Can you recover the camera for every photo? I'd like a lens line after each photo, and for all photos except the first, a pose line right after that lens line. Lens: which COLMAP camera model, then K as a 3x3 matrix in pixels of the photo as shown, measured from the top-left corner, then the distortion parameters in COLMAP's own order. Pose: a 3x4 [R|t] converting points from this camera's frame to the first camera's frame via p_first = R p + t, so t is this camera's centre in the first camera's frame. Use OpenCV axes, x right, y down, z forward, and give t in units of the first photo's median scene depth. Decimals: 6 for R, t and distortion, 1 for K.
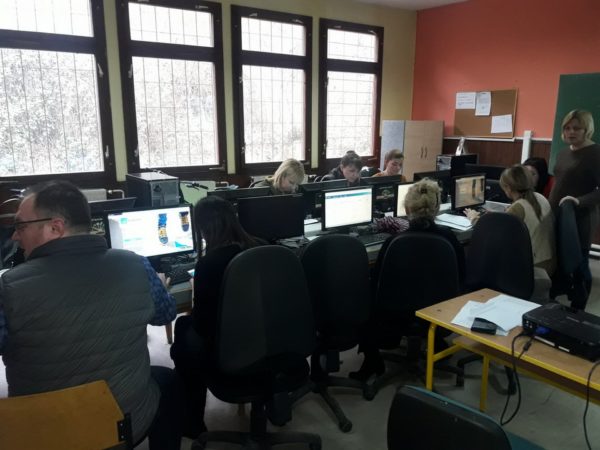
lens RADIAL K [[498.6, 0, 302.8], [0, 498.6, 238.4], [0, 0, 1]] dist [0.041927, -0.087078]
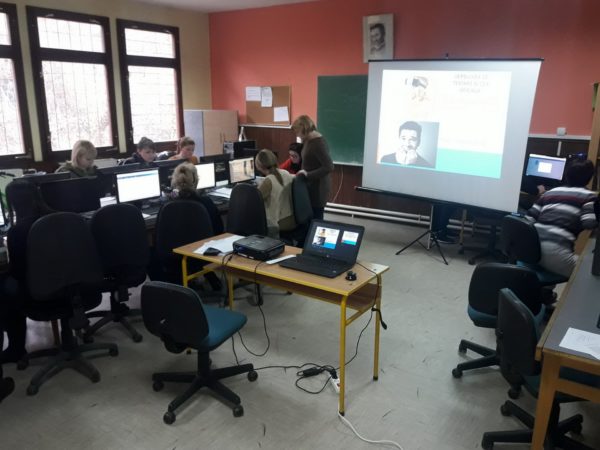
lens RADIAL K [[498.6, 0, 312.5], [0, 498.6, 228.8], [0, 0, 1]] dist [0.041927, -0.087078]
pose [[0.940839, -0.077759, 0.329810, 0.047480], [0.071336, 0.996953, 0.031553, 0.024720], [-0.331259, -0.006159, 0.943520, -0.225719]]
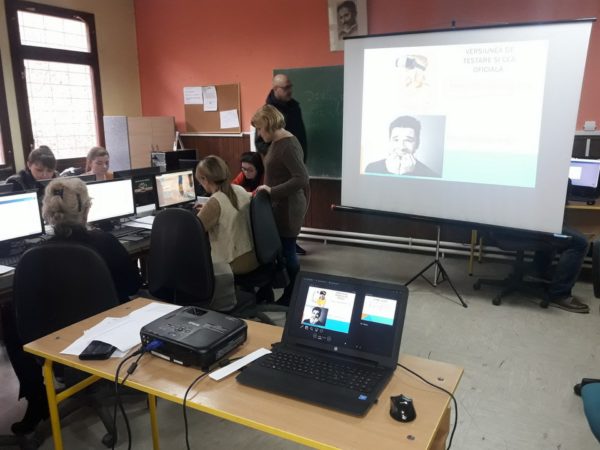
lens RADIAL K [[498.6, 0, 321.6], [0, 498.6, 235.2], [0, 0, 1]] dist [0.041927, -0.087078]
pose [[0.894235, -0.110928, 0.433635, 0.121986], [0.114818, 0.993236, 0.017304, 0.006108], [-0.432621, 0.034316, 0.900922, 0.036688]]
